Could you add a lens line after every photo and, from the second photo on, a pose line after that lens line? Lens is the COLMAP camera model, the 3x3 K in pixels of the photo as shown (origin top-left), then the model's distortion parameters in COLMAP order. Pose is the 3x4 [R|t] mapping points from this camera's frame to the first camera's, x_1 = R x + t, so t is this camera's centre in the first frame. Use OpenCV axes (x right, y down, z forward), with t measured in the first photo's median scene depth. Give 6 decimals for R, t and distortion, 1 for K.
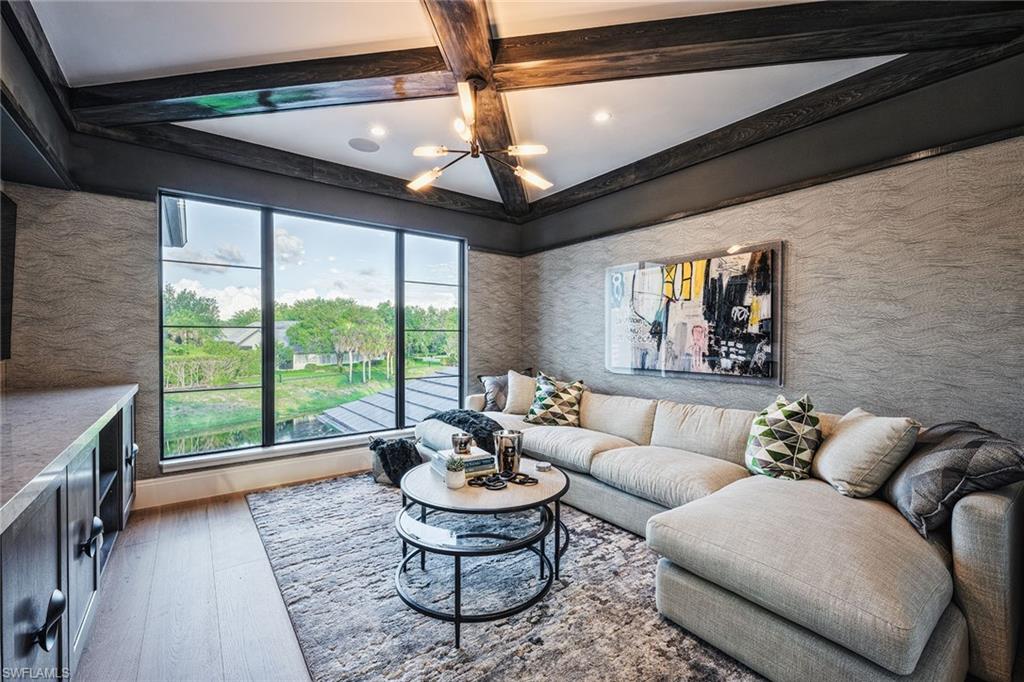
lens RADIAL K [[431.9, 0, 509.4], [0, 431.9, 342.6], [0, 0, 1]] dist [0.000750, 0.000192]
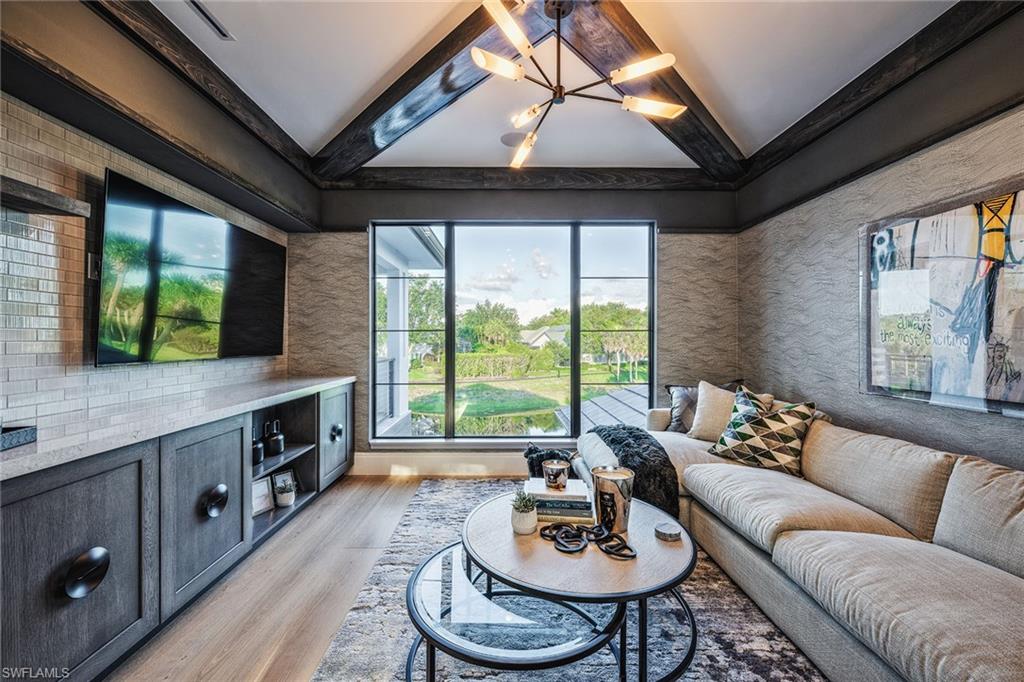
lens RADIAL K [[409.6, 0, 511.5], [0, 409.6, 339.4], [0, 0, 1]] dist [0.001237, -0.000961]
pose [[0.802634, -0.003616, -0.596460, 0.180808], [-0.002443, 0.999953, -0.009350, -0.002573], [0.596466, 0.008962, 0.802588, 0.238293]]
